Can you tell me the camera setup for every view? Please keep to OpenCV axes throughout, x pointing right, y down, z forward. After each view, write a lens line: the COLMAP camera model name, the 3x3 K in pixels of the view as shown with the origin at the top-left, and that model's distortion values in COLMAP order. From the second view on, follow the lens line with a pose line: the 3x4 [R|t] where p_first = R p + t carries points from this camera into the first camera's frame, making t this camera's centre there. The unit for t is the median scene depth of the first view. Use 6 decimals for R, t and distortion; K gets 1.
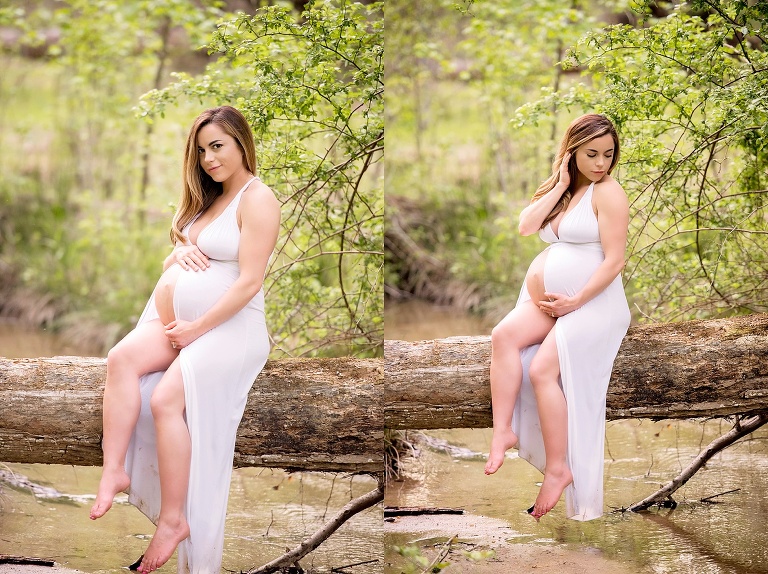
lens RADIAL K [[4391.6, 0, 337.0], [0, 4391.6, 339.3], [0, 0, 1]] dist [-4.393861, 0.000000]
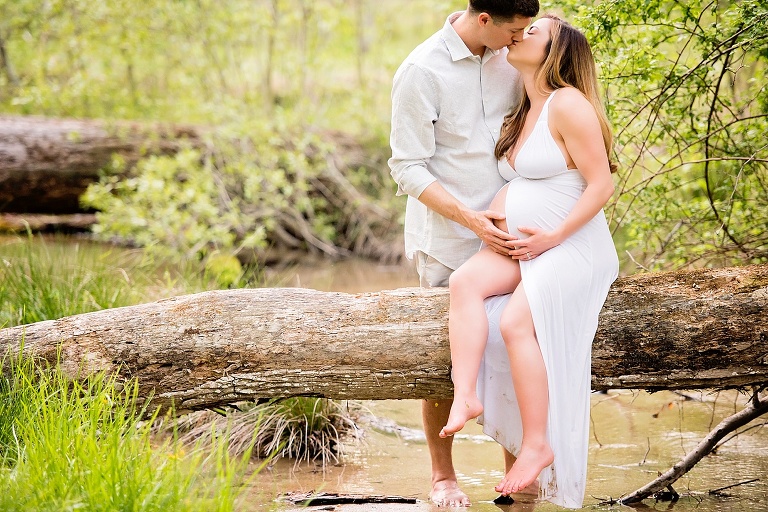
lens RADIAL K [[3482.1, 0, 384.9], [0, 3482.1, 258.2], [0, 0, 1]] dist [-1.879974, 0.000000]
pose [[0.999893, -0.000698, 0.014632, 0.013378], [0.000069, 0.999077, 0.042958, -0.035337], [-0.014648, -0.042953, 0.998970, 0.341210]]
